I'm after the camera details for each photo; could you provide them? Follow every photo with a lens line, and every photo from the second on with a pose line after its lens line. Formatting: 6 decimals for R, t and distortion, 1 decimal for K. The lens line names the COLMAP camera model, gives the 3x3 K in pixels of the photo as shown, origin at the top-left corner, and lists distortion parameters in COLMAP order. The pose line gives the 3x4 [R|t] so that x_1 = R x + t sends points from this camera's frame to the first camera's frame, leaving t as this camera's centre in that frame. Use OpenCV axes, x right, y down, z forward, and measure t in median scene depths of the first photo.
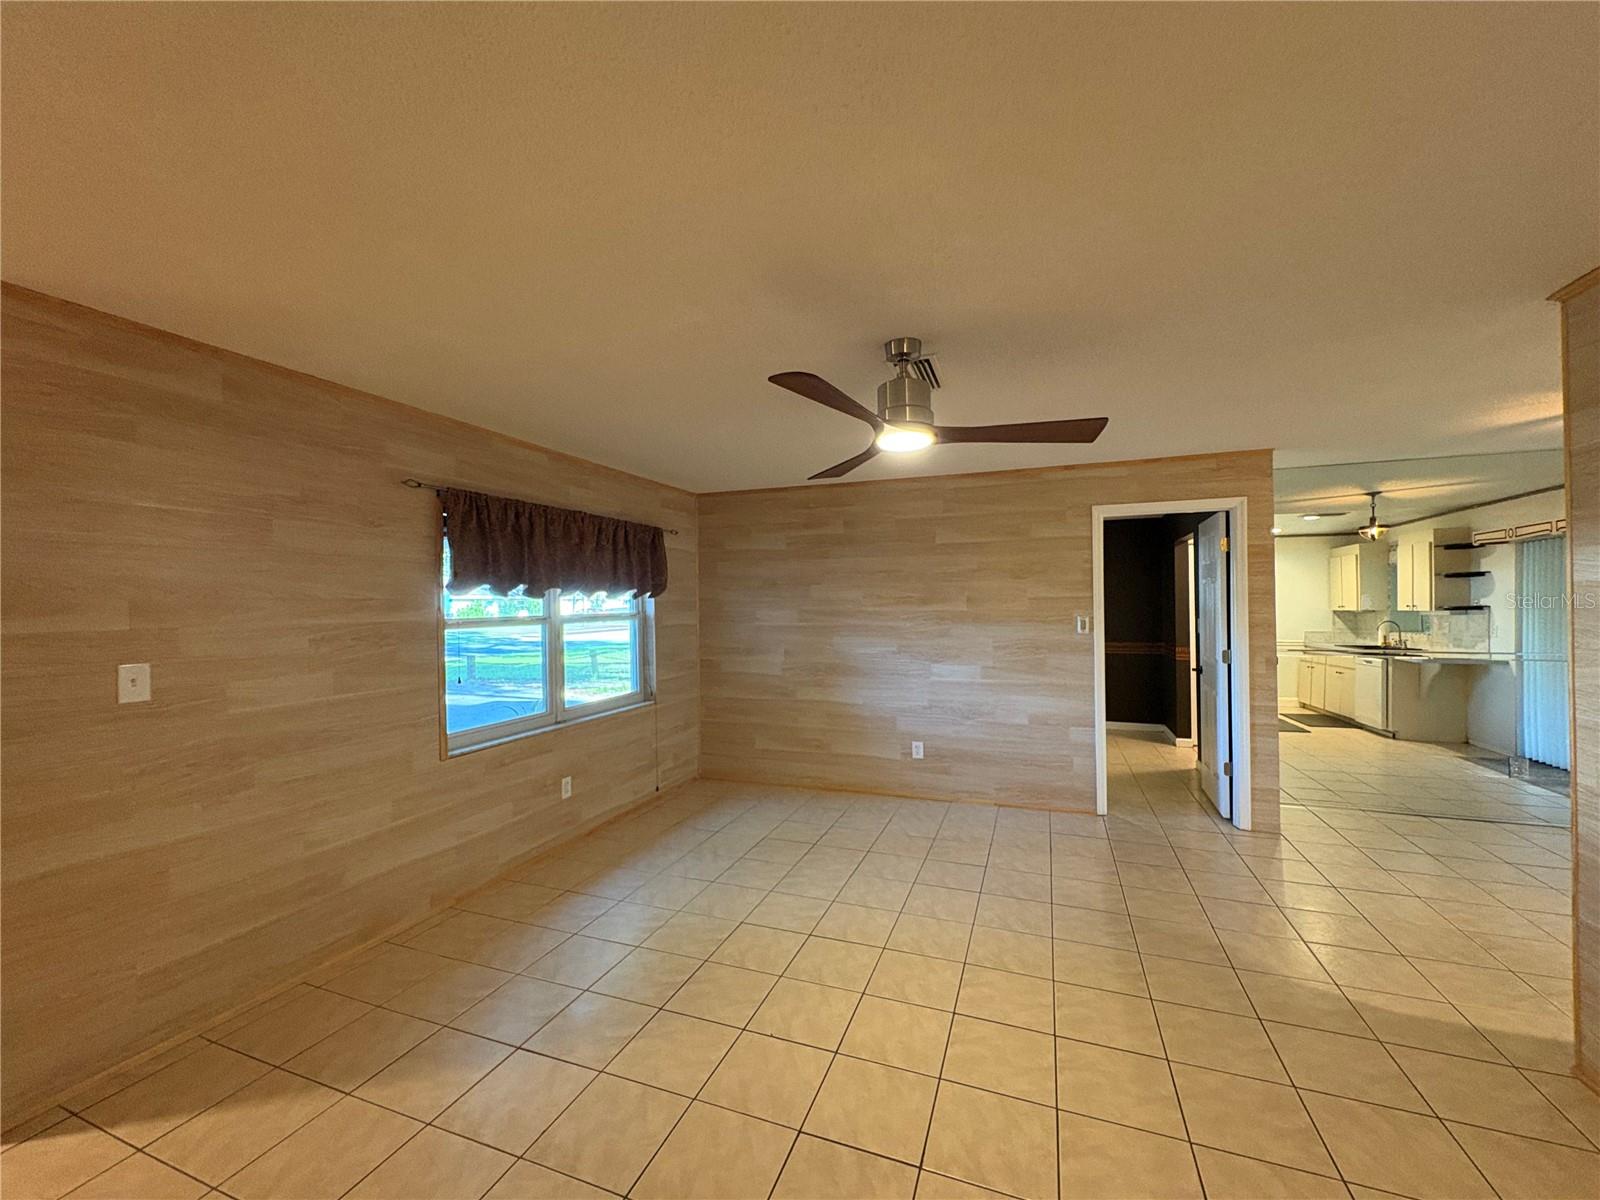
lens RADIAL K [[635.5, 0, 797.6], [0, 635.5, 600.7], [0, 0, 1]] dist [-0.004136, 0.000451]
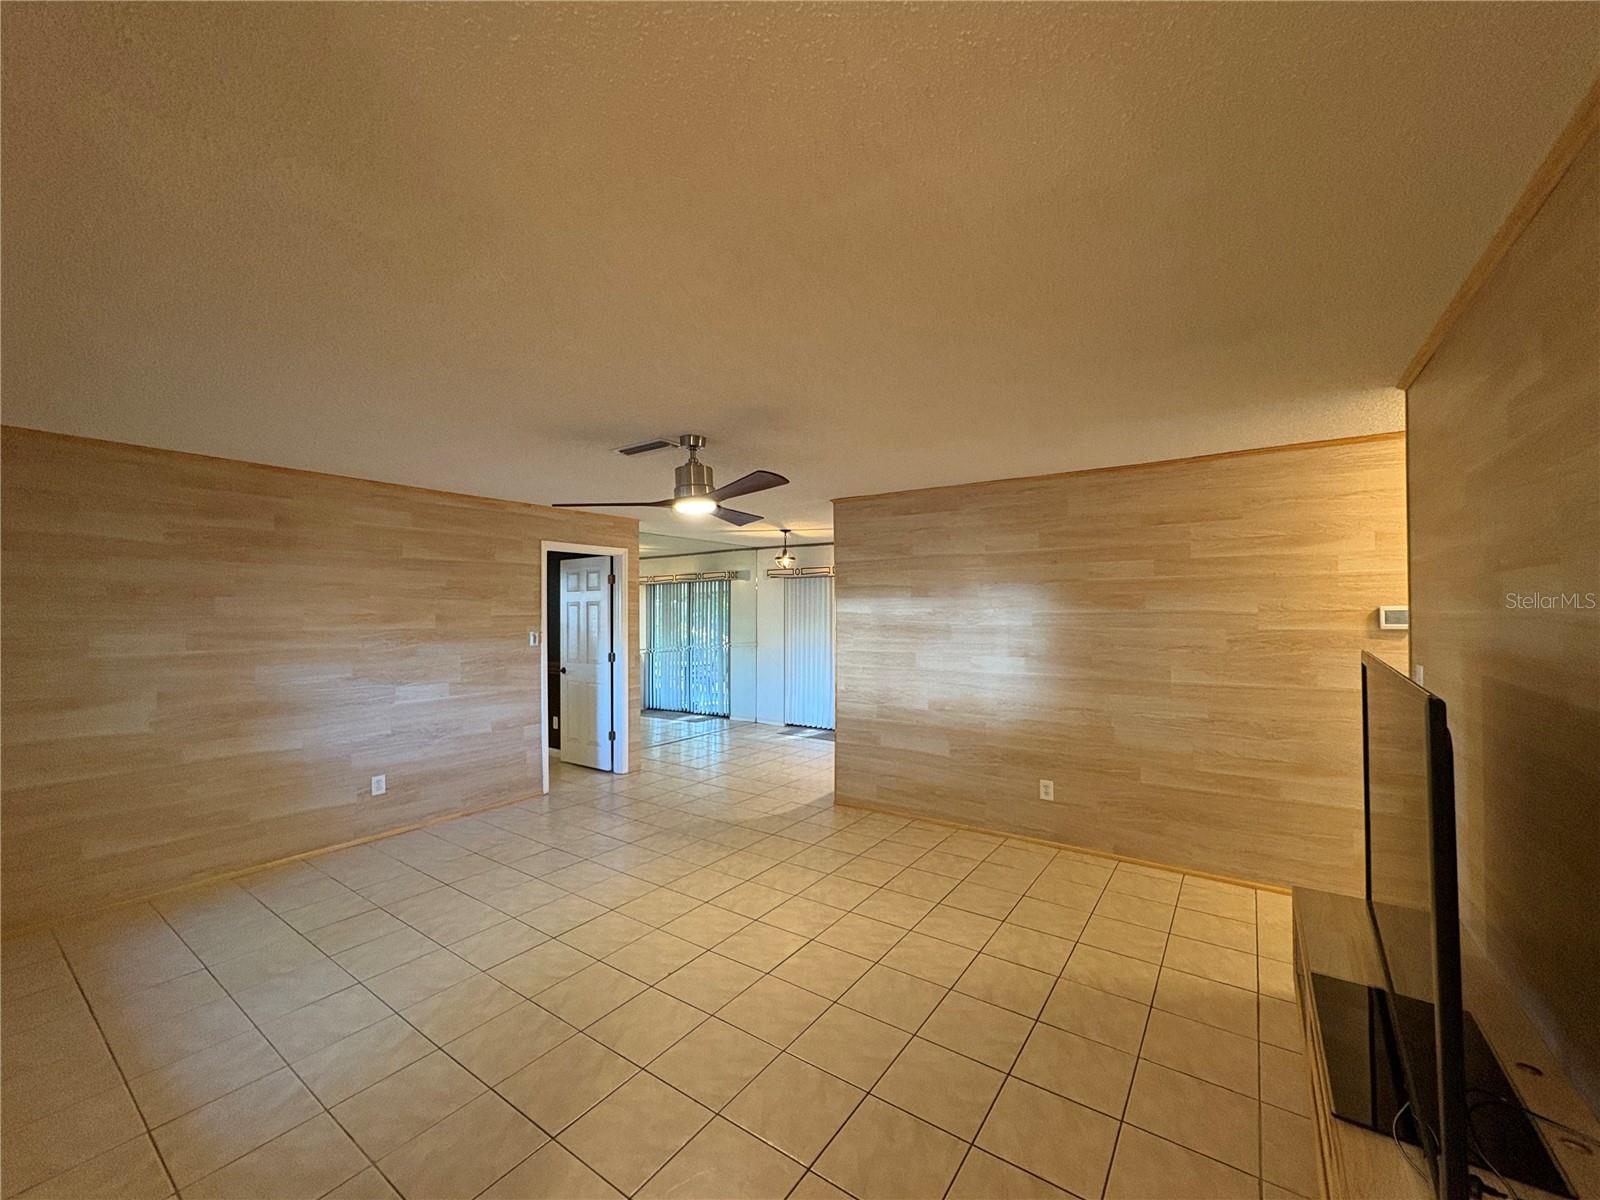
lens RADIAL K [[635.5, 0, 798.6], [0, 635.5, 599.8], [0, 0, 1]] dist [-0.004136, 0.000451]
pose [[0.250328, 0.025399, 0.967828, -0.611147], [-0.001343, 0.999664, -0.025887, -0.004913], [-0.968160, 0.005181, 0.250278, 0.228287]]
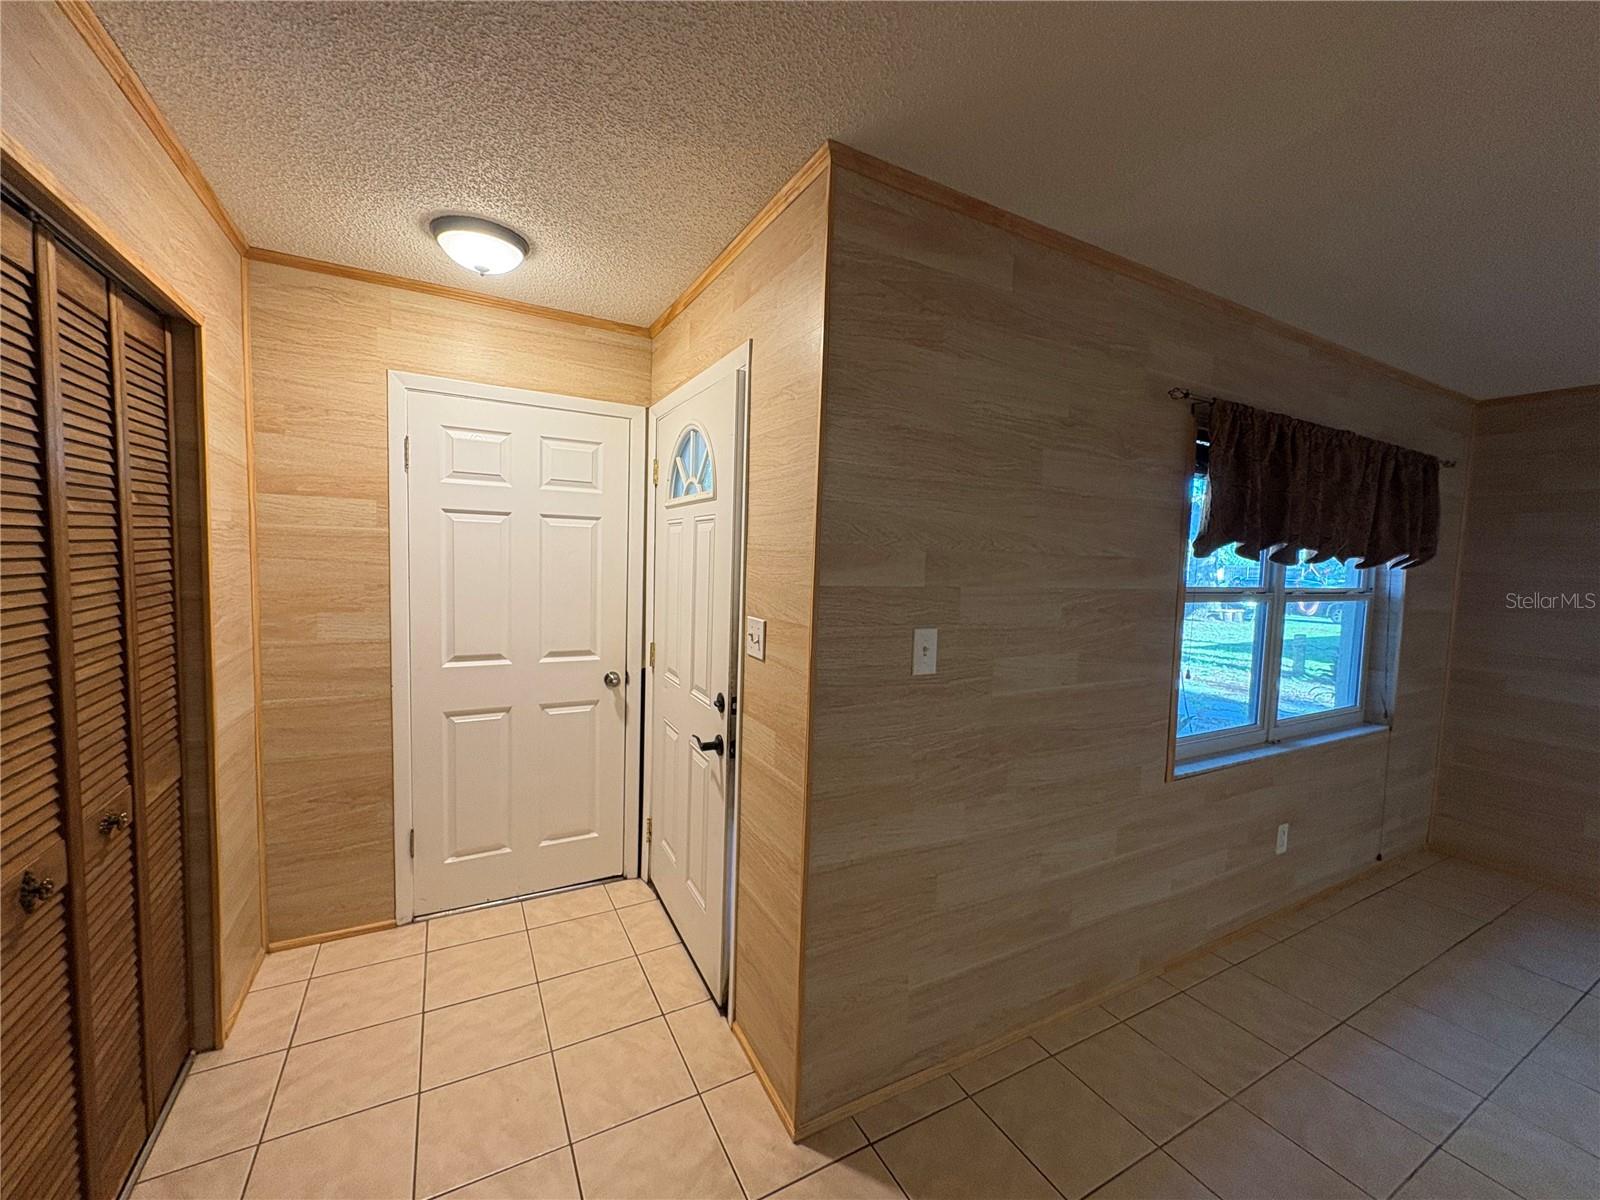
lens RADIAL K [[635.5, 0, 798.0], [0, 635.5, 599.1], [0, 0, 1]] dist [-0.004136, 0.000451]
pose [[0.759160, 0.079001, -0.646092, -0.316116], [-0.039744, 0.996381, 0.075134, 0.003247], [0.649690, -0.031361, 0.759552, 0.131537]]
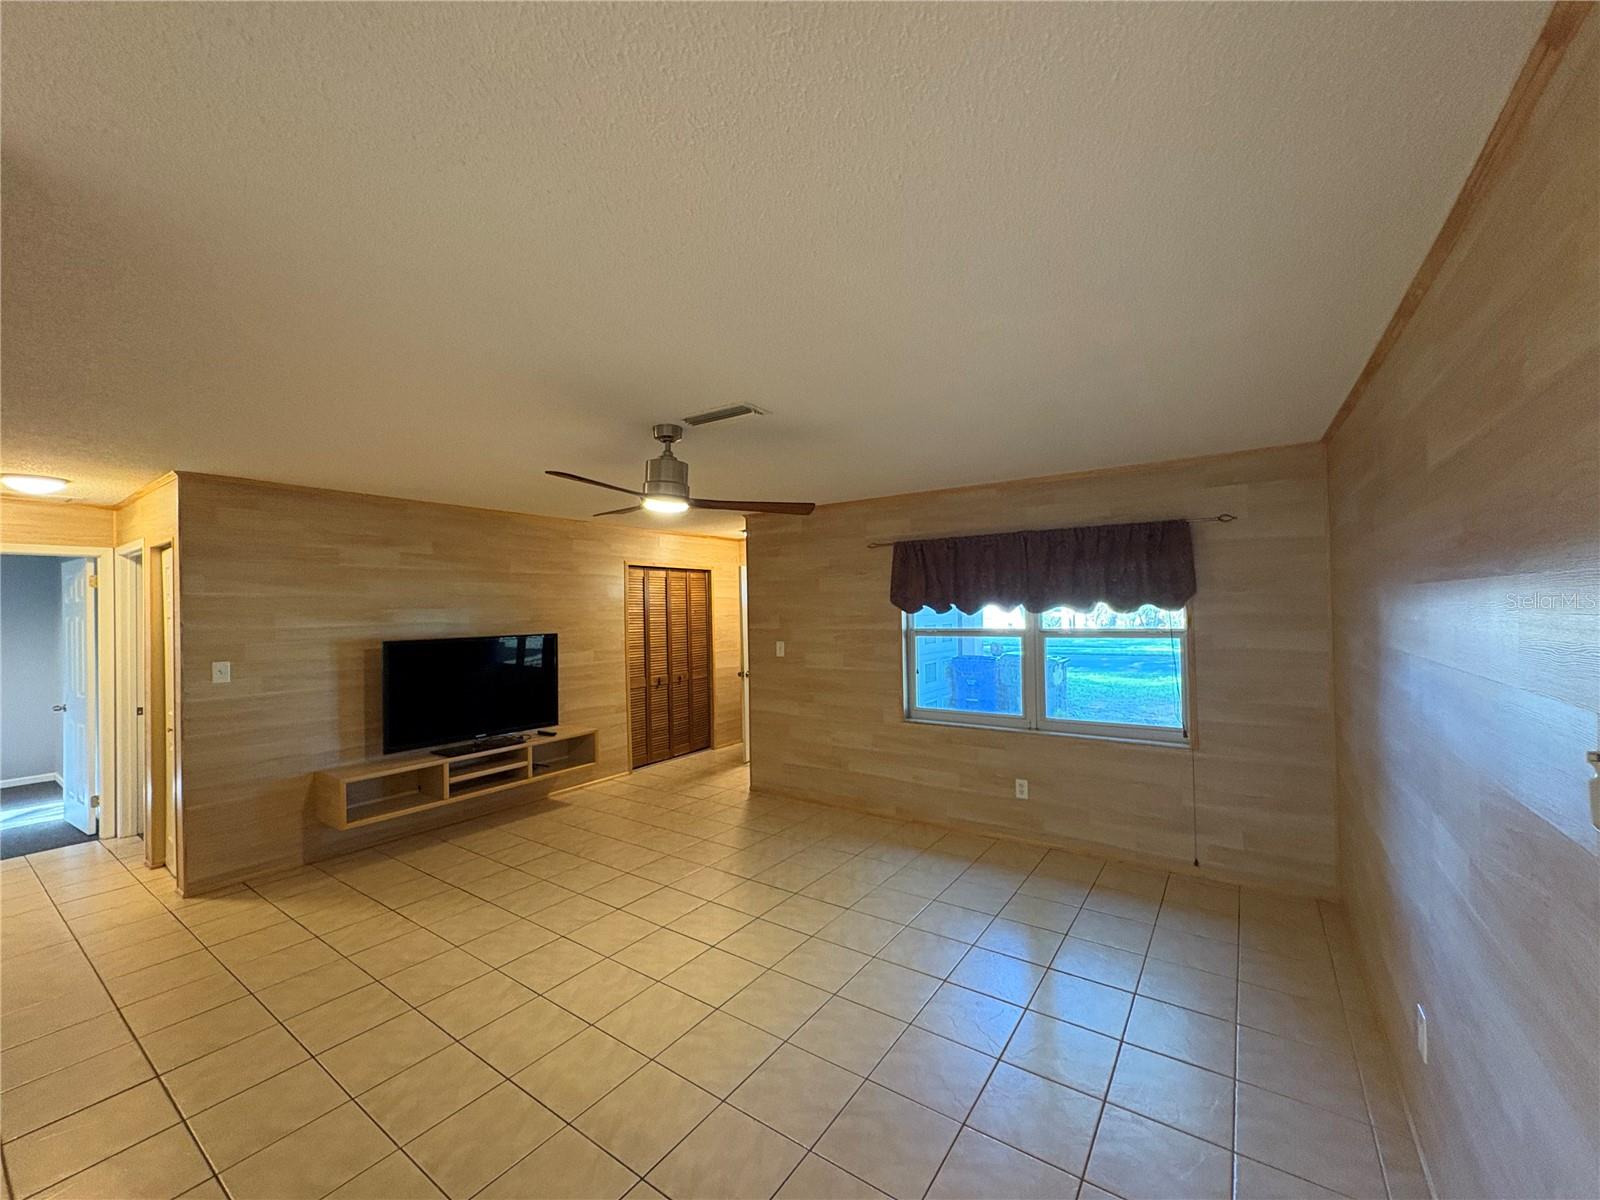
lens RADIAL K [[635.5, 0, 805.6], [0, 635.5, 600.2], [0, 0, 1]] dist [-0.004136, 0.000451]
pose [[-0.237294, 0.000057, -0.971438, 0.720076], [0.022062, 0.999742, -0.005330, -0.027004], [0.971187, -0.022697, -0.237234, 0.844517]]
